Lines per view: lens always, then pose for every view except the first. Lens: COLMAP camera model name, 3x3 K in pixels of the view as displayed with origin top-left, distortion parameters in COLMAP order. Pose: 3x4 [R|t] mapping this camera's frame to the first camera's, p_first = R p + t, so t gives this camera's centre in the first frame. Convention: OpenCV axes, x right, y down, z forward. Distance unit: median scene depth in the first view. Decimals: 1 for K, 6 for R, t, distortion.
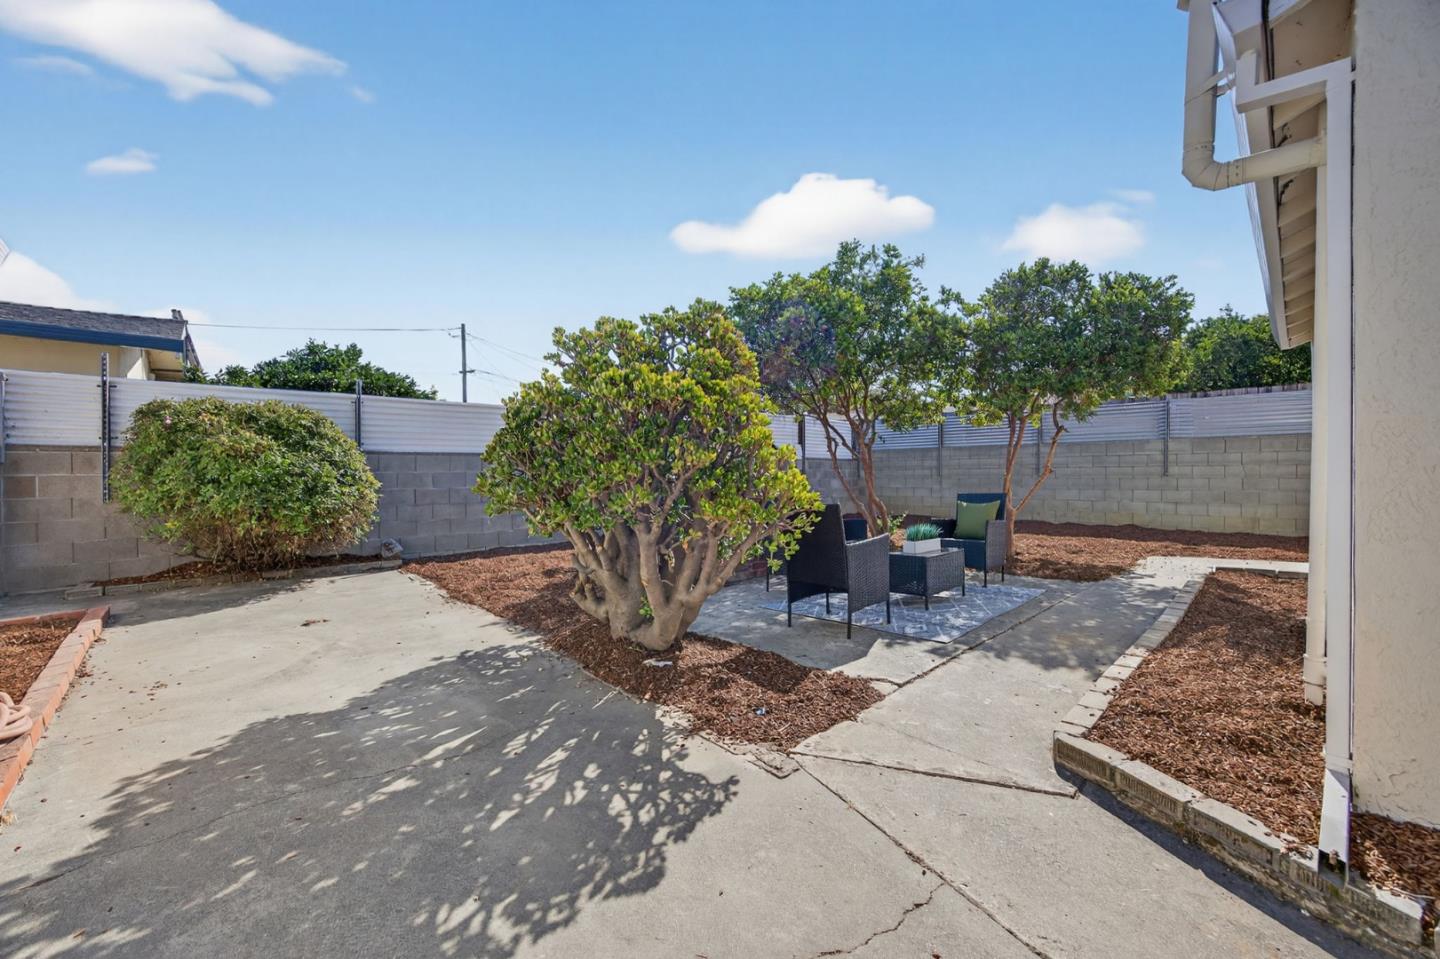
lens RADIAL K [[581.0, 0, 716.3], [0, 581.0, 476.9], [0, 0, 1]] dist [-0.001425, 0.000353]
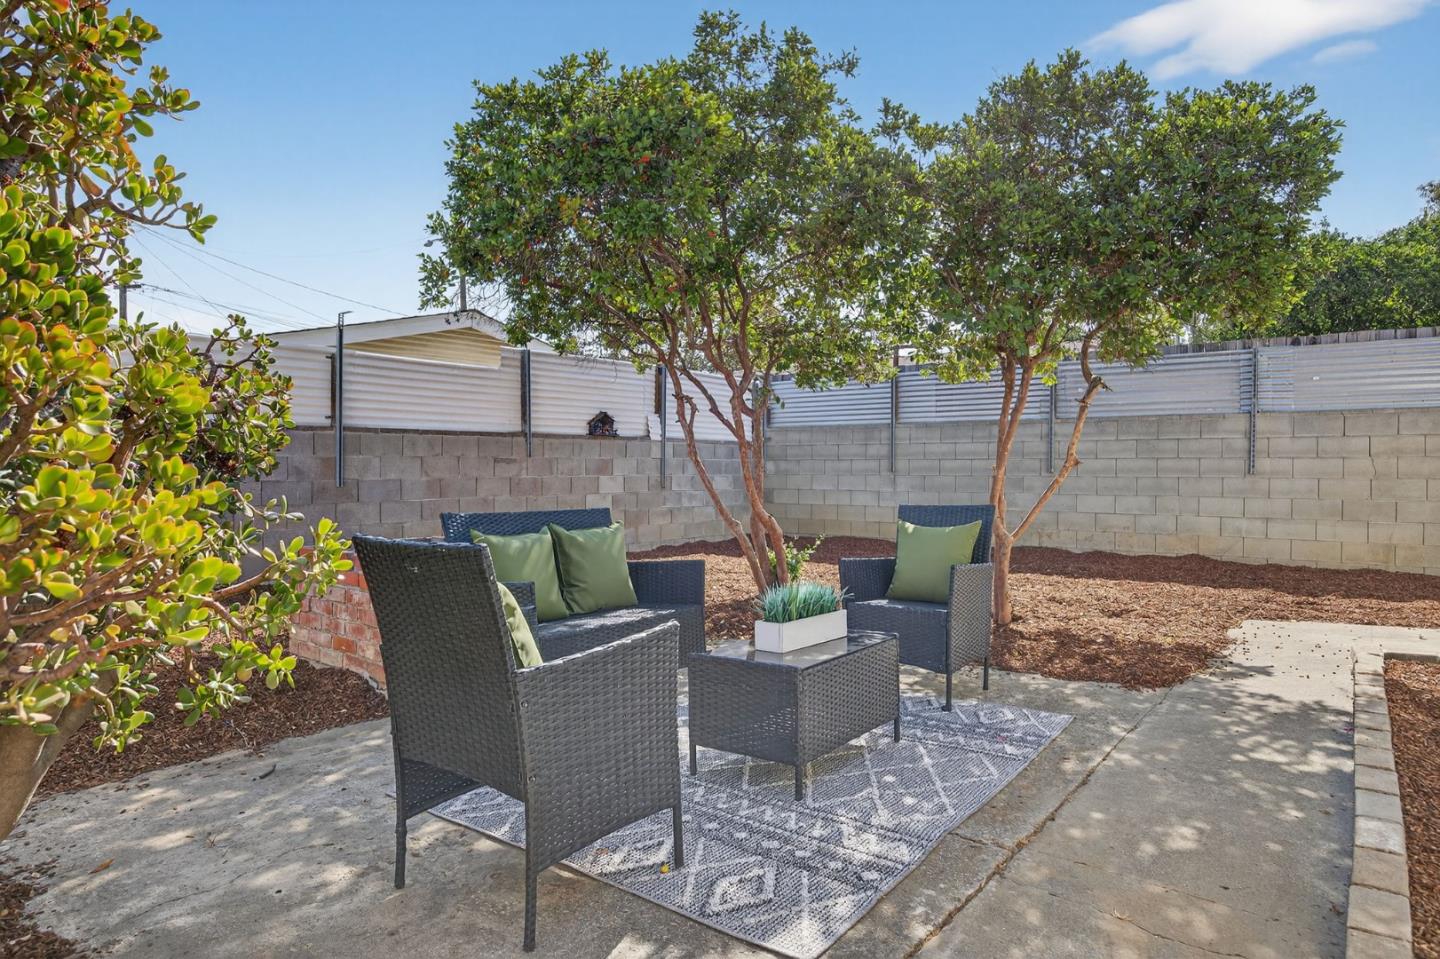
lens RADIAL K [[904.7, 0, 714.8], [0, 904.7, 487.7], [0, 0, 1]] dist [0.028538, -0.002106]
pose [[0.987908, 0.005369, 0.154949, 0.115636], [-0.007834, 0.999852, 0.015300, 0.002969], [-0.154844, -0.016329, 0.987804, 0.219890]]
